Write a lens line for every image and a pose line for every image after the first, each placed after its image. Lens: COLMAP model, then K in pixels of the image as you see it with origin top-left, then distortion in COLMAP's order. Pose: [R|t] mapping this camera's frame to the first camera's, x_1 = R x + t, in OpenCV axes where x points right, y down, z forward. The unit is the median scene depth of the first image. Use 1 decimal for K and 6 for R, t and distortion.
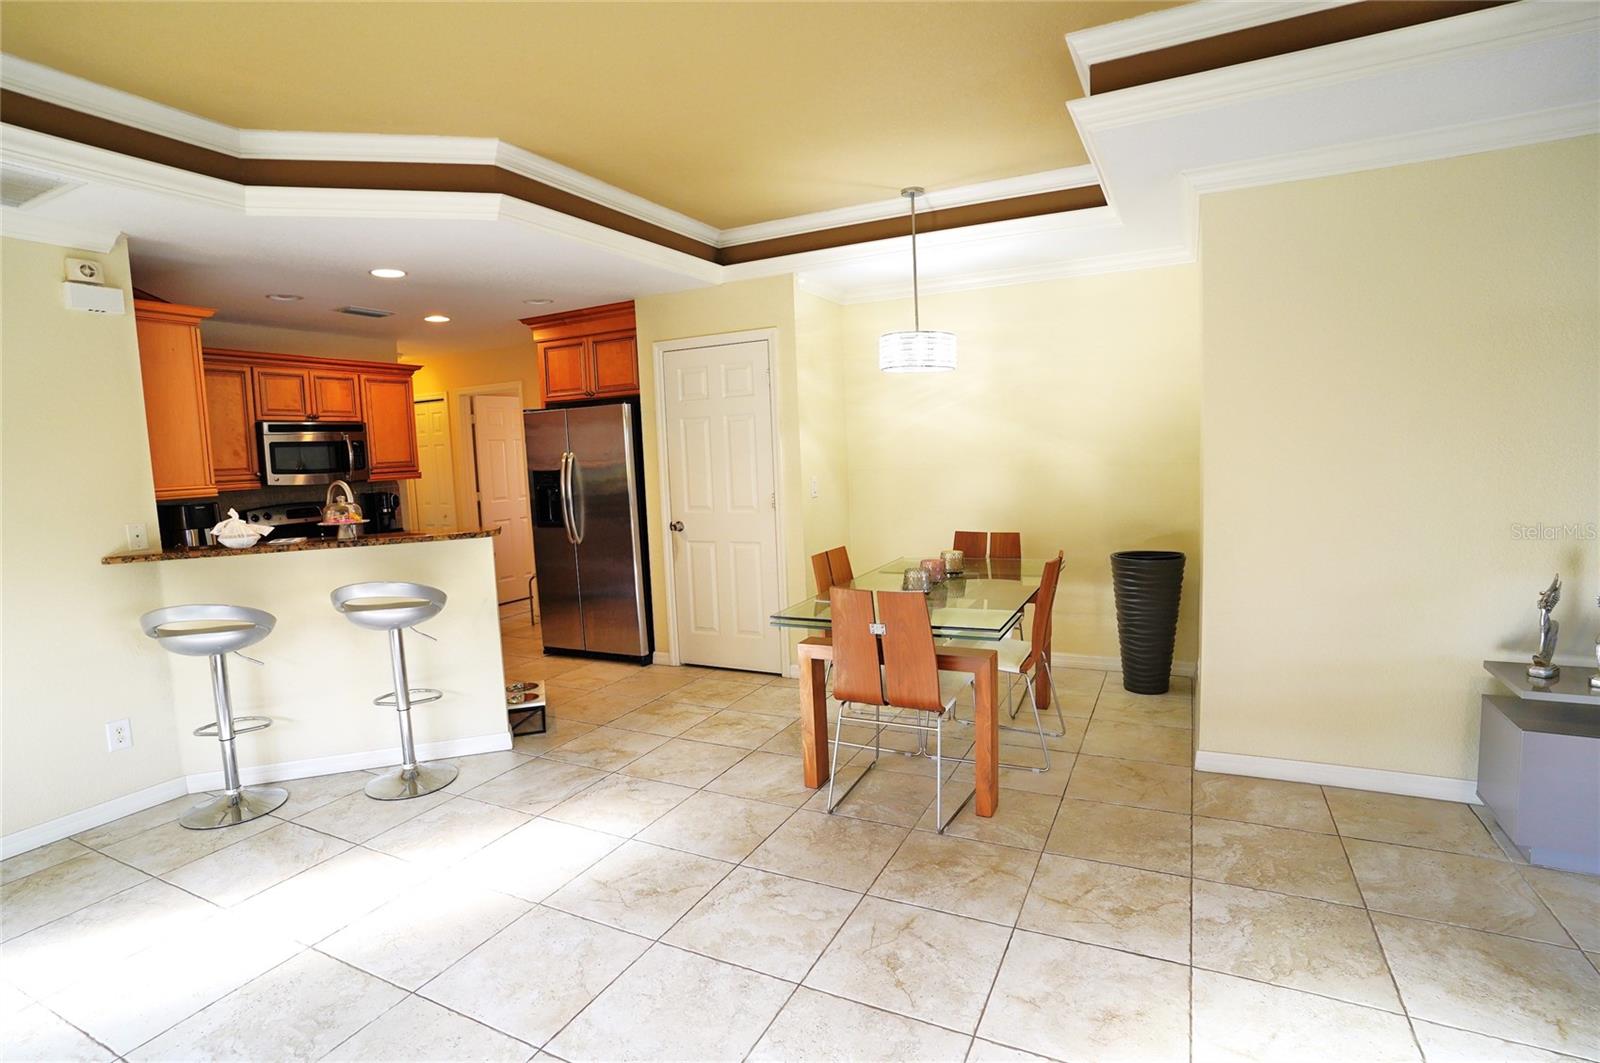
lens RADIAL K [[784.4, 0, 789.9], [0, 784.4, 524.5], [0, 0, 1]] dist [-0.073206, 0.026788]
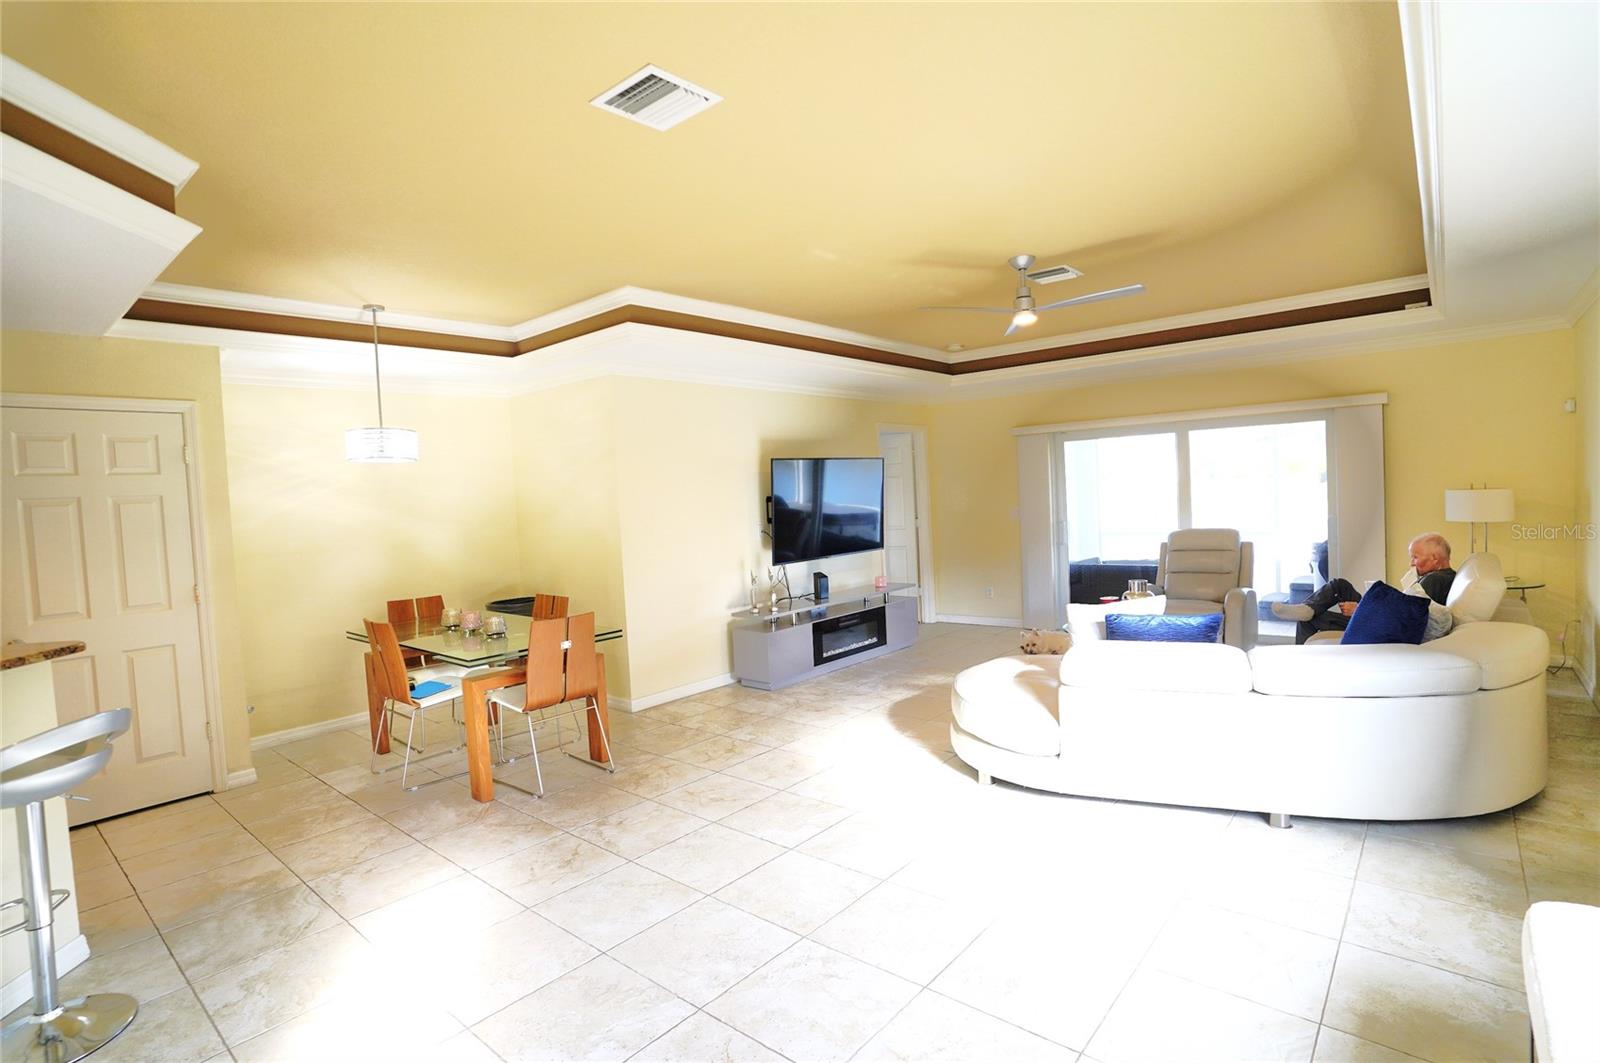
lens RADIAL K [[784.4, 0, 796.5], [0, 784.4, 532.8], [0, 0, 1]] dist [-0.073206, 0.026788]
pose [[0.236031, -0.016417, 0.971607, -0.819354], [0.131291, 0.991228, -0.015145, 0.004742], [-0.962835, 0.131138, 0.236116, 0.164900]]
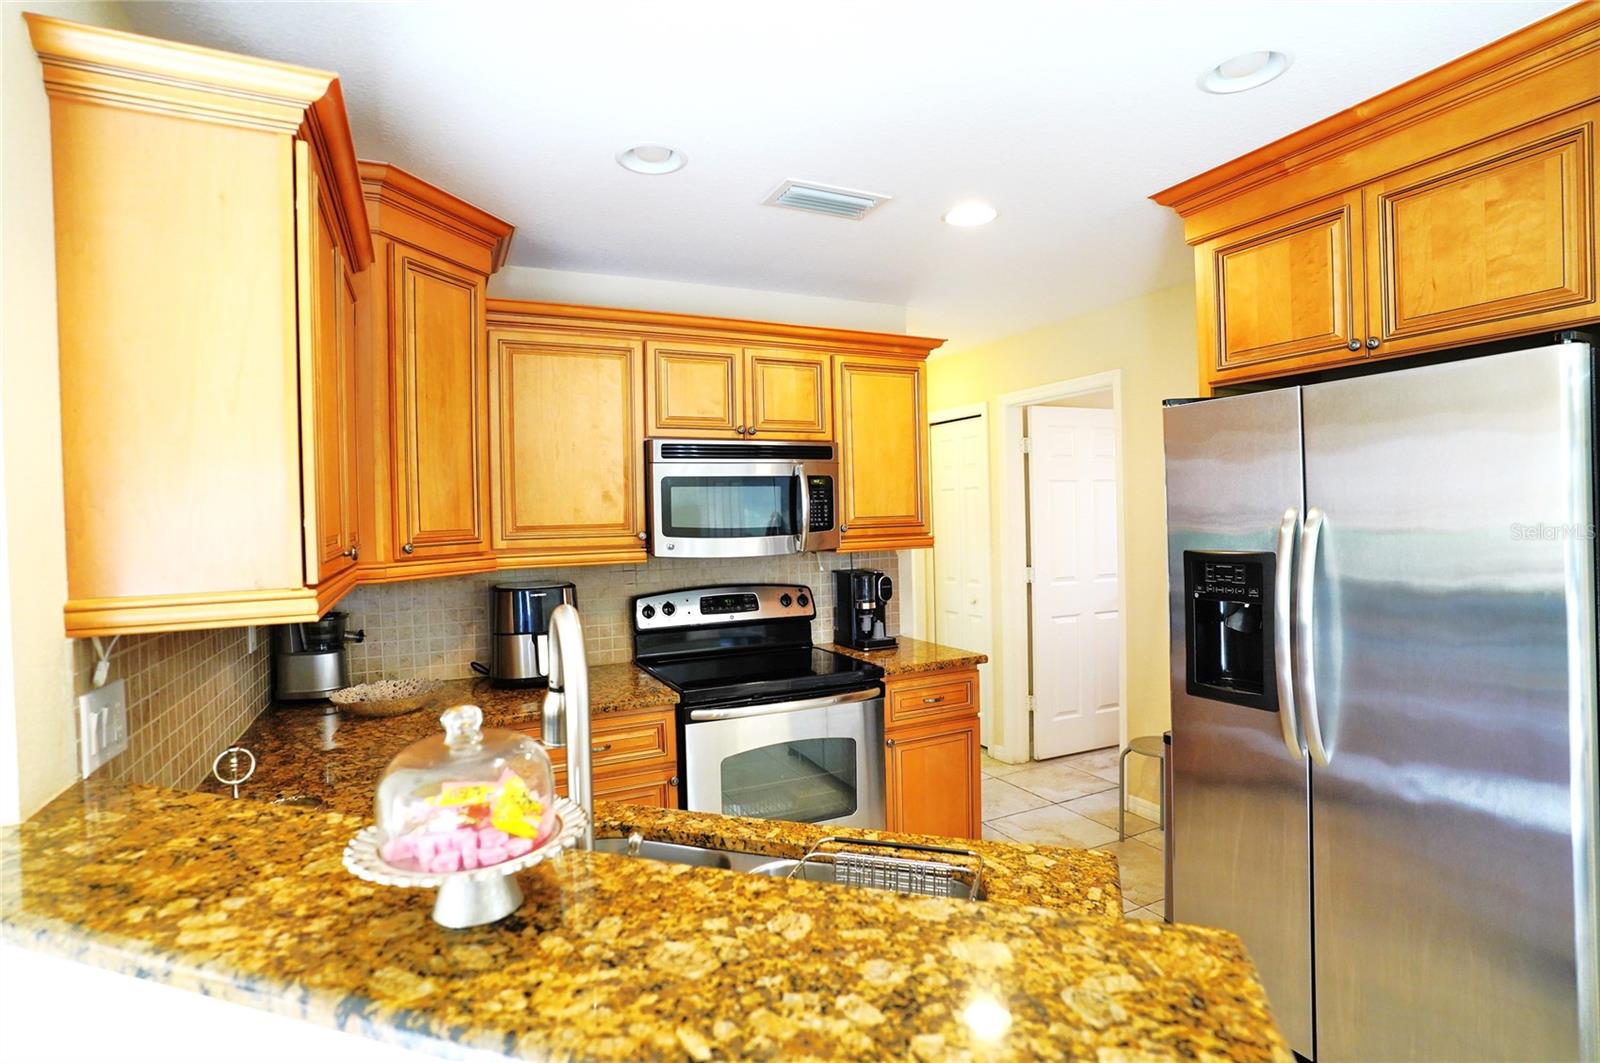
lens RADIAL K [[784.4, 0, 800.6], [0, 784.4, 527.4], [0, 0, 1]] dist [-0.073206, 0.026788]
pose [[0.796972, 0.031606, -0.603189, -0.343062], [-0.067015, 0.997091, -0.036298, -0.074537], [0.600287, 0.069351, 0.796772, 0.785471]]
